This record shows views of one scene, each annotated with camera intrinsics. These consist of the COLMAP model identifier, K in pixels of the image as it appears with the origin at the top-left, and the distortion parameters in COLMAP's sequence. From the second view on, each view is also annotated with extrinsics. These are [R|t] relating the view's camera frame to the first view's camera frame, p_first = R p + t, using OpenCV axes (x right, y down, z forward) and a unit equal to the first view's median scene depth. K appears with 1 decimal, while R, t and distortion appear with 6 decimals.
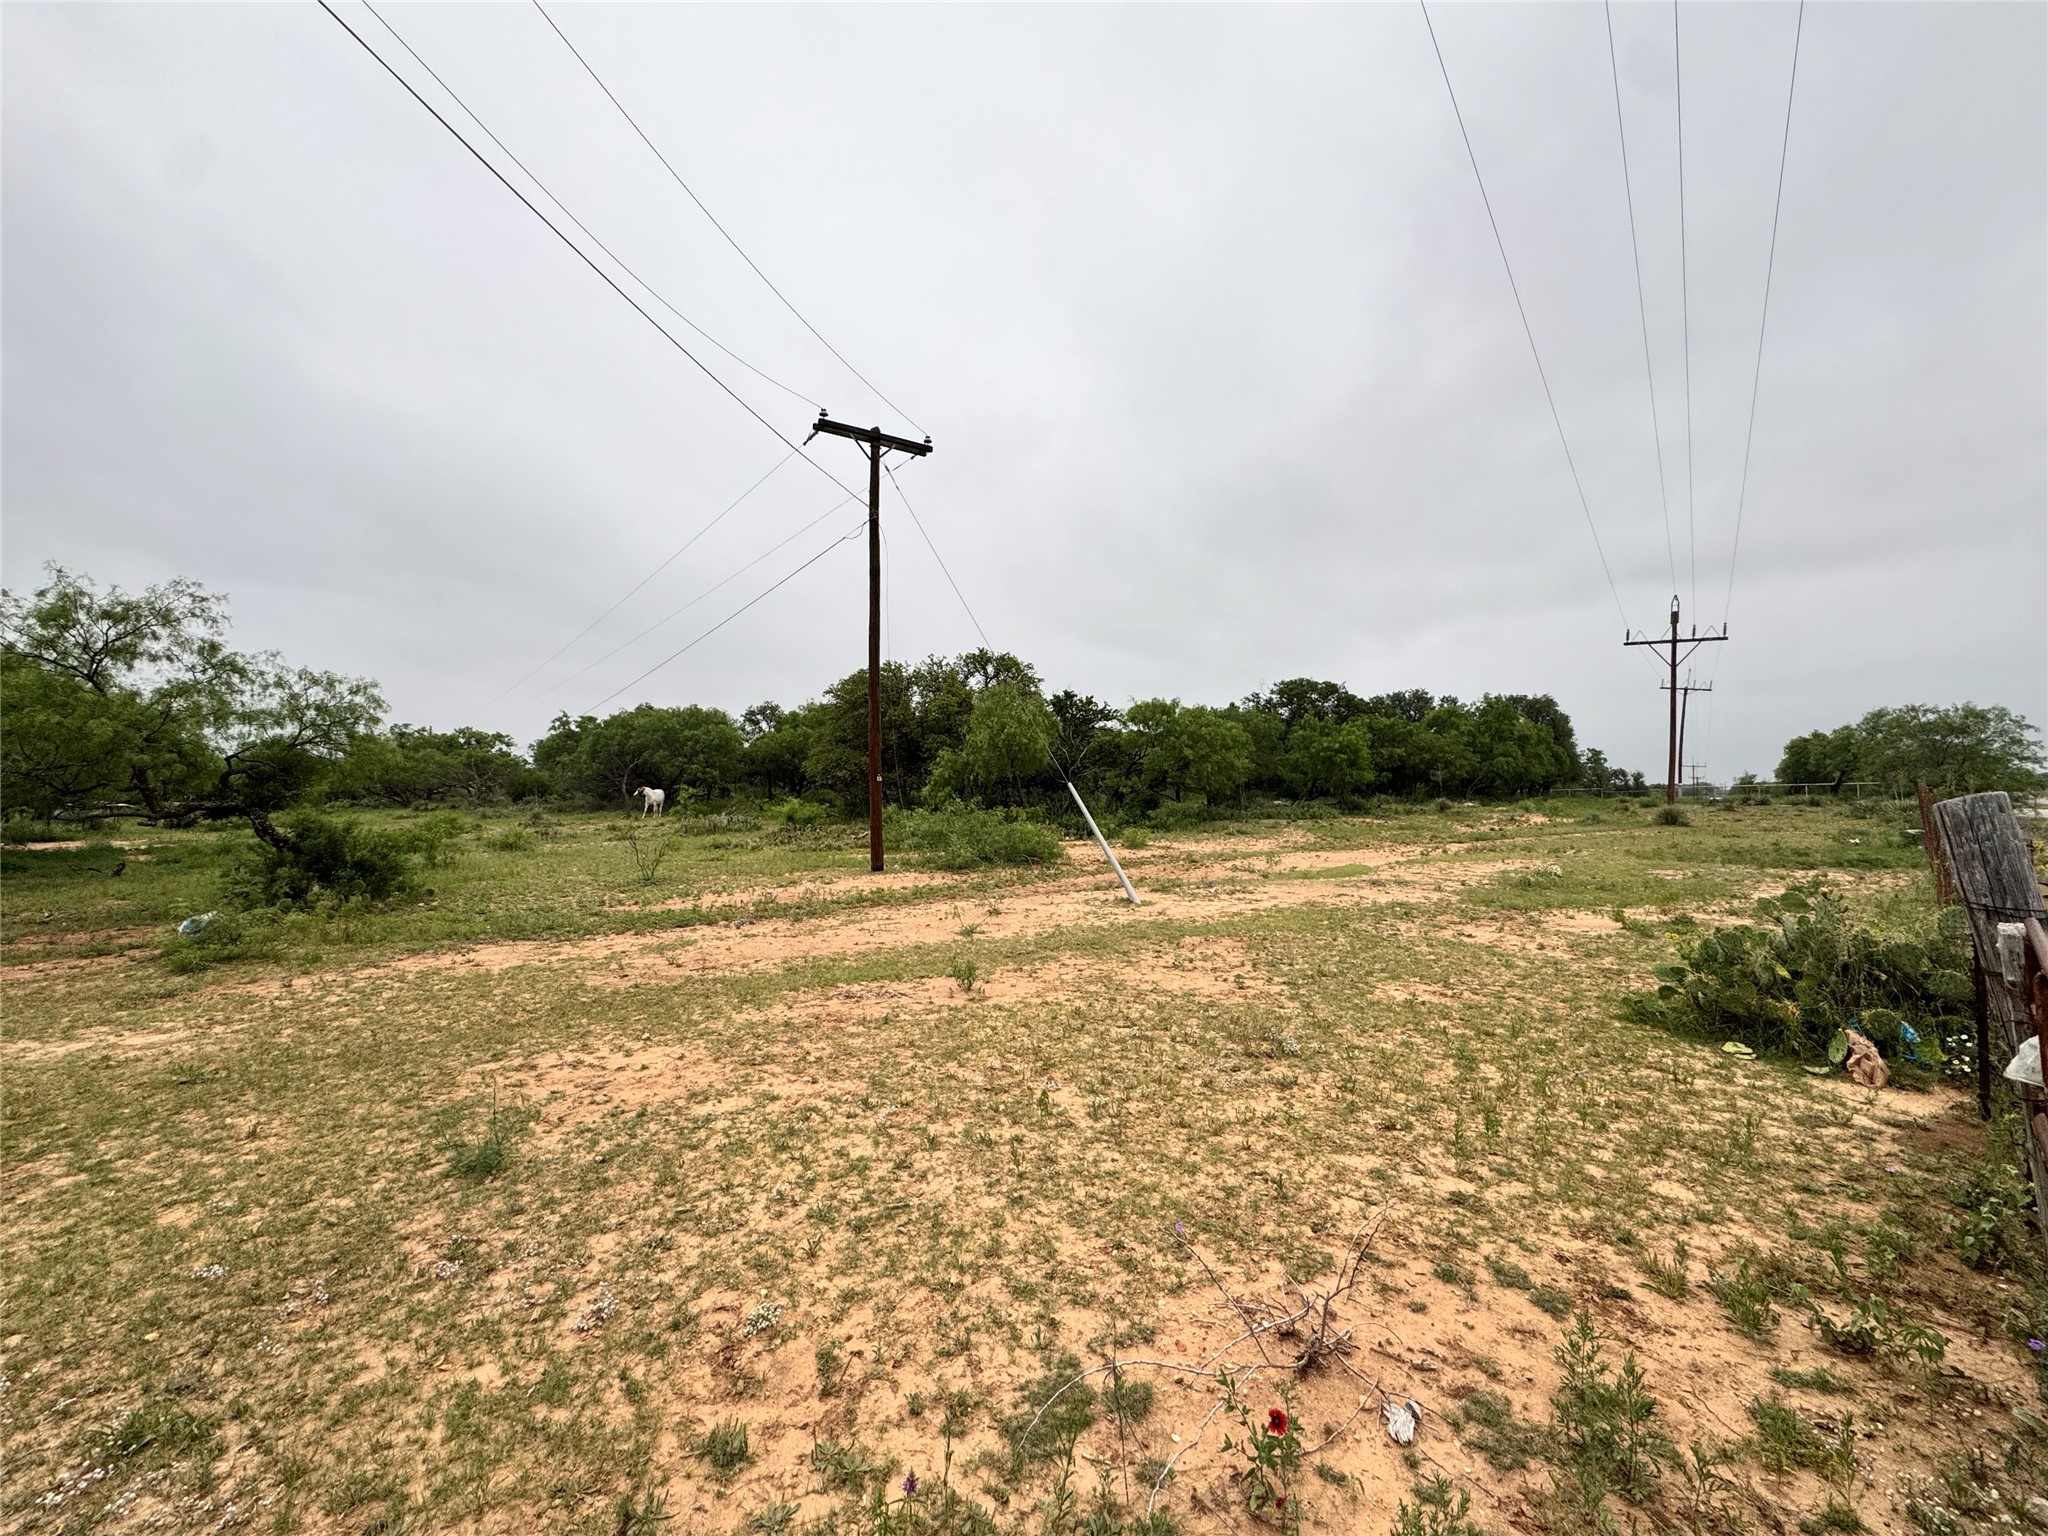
lens RADIAL K [[814.2, 0, 1022.5], [0, 814.2, 764.0], [0, 0, 1]] dist [-0.002551, 0.000363]
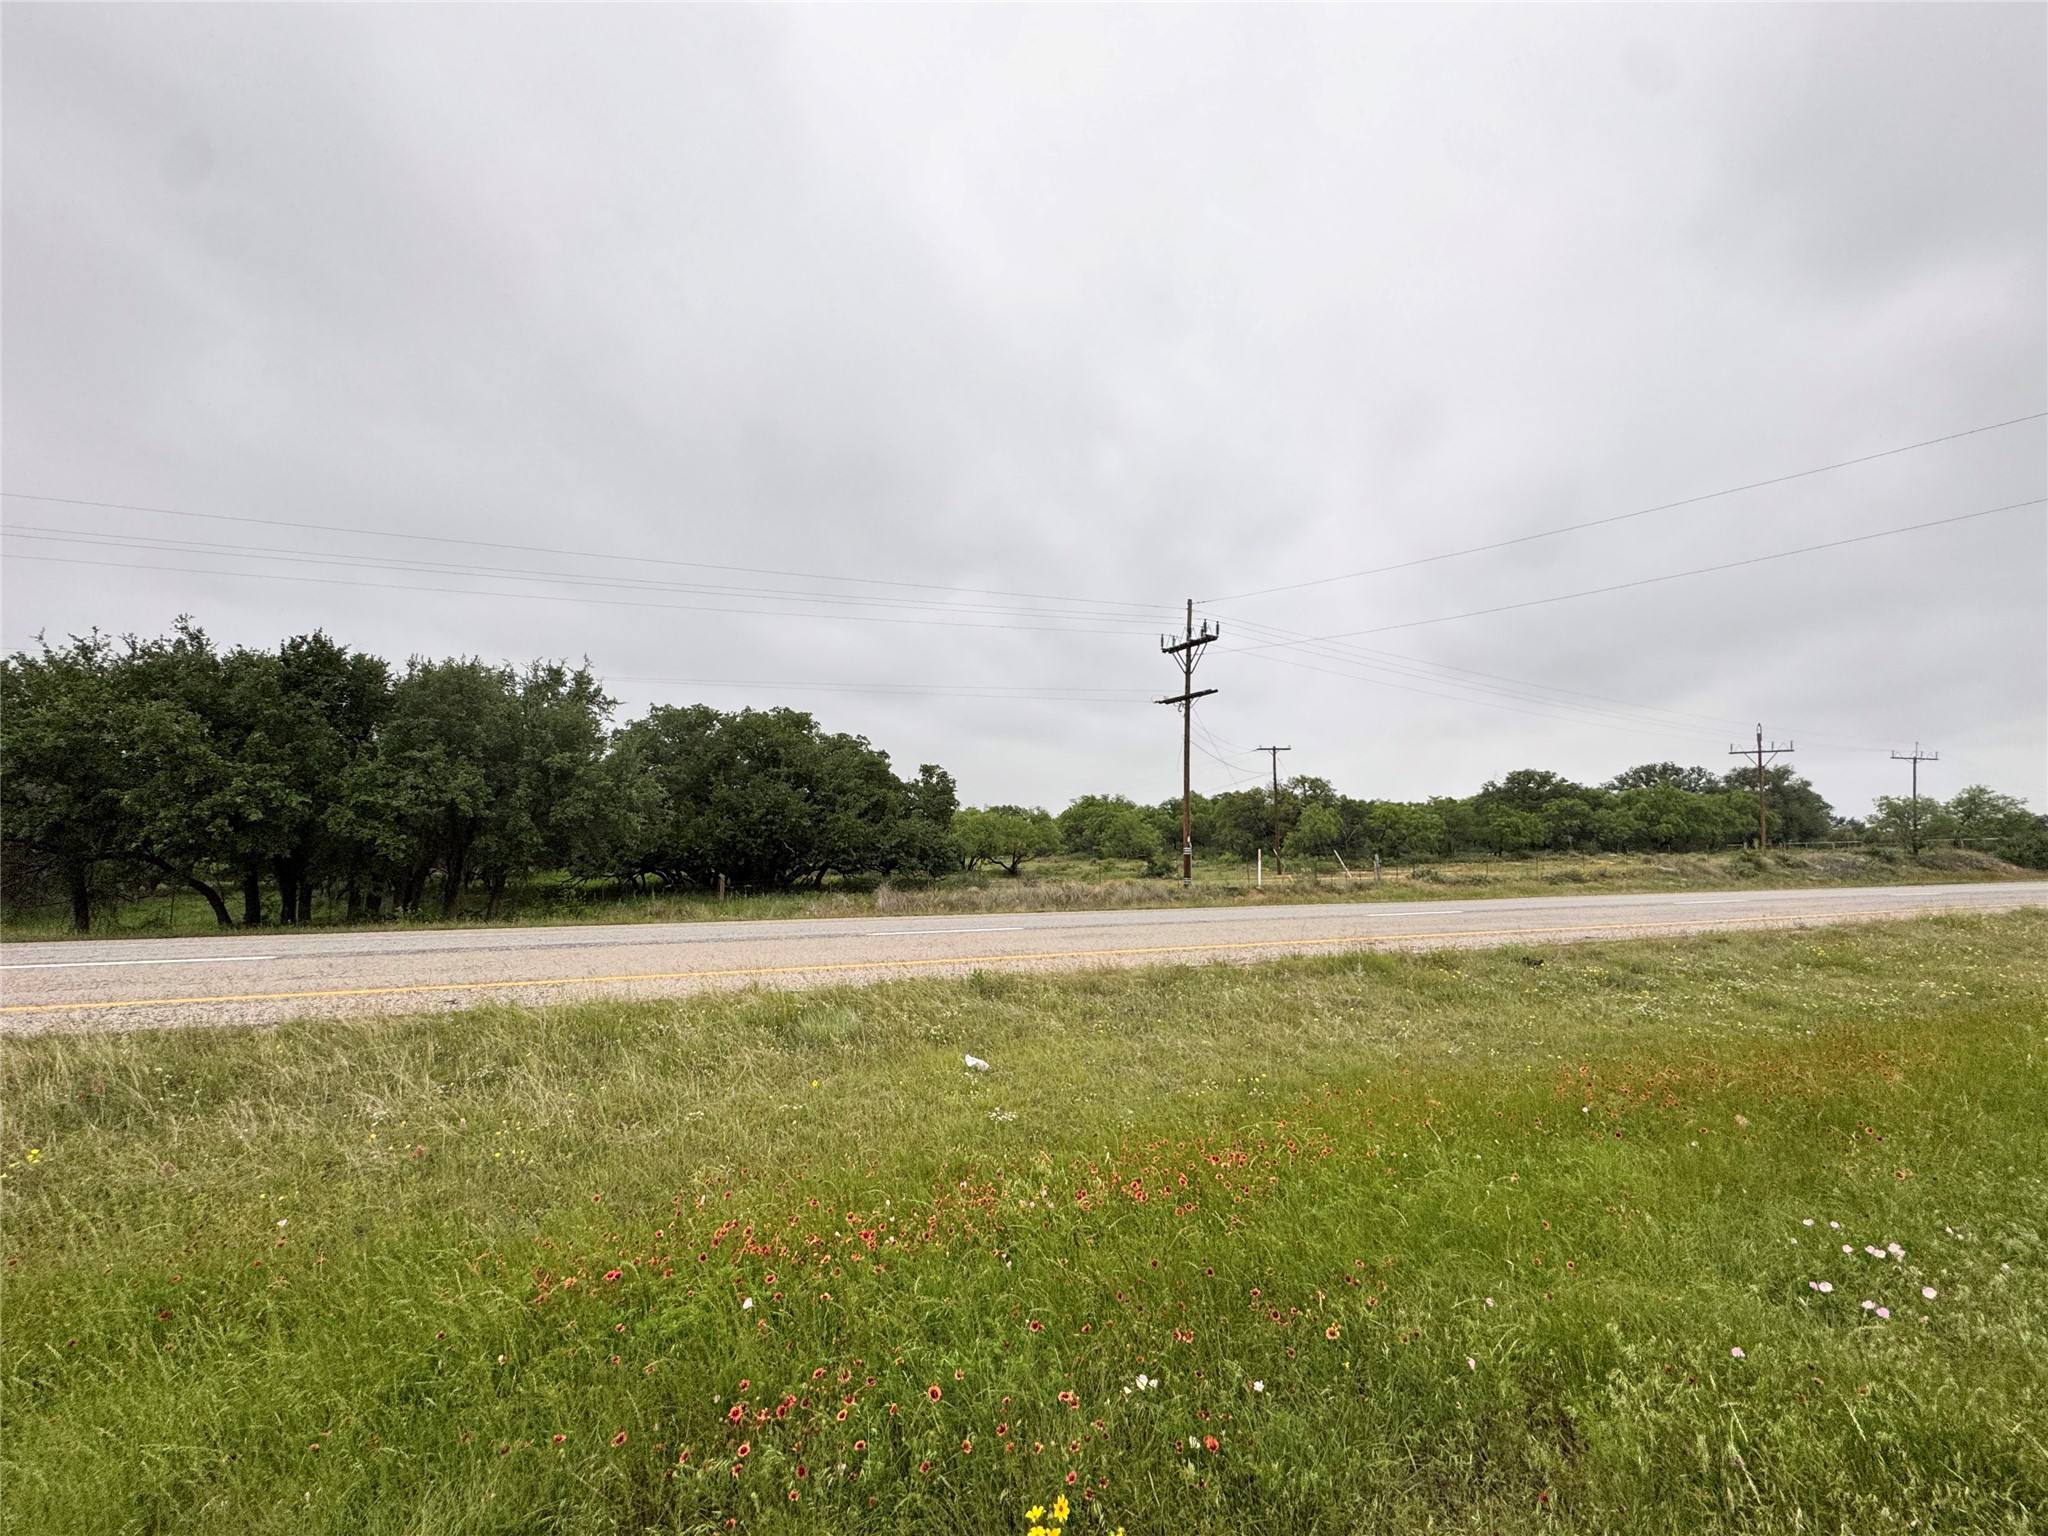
lens RADIAL K [[814.2, 0, 1022.5], [0, 814.2, 764.0], [0, 0, 1]] dist [-0.002551, 0.000363]
pose [[0.934301, -0.038279, -0.354424, 0.040894], [0.016502, 0.997796, -0.064266, -0.127533], [0.356103, 0.054195, 0.932874, -2.563060]]
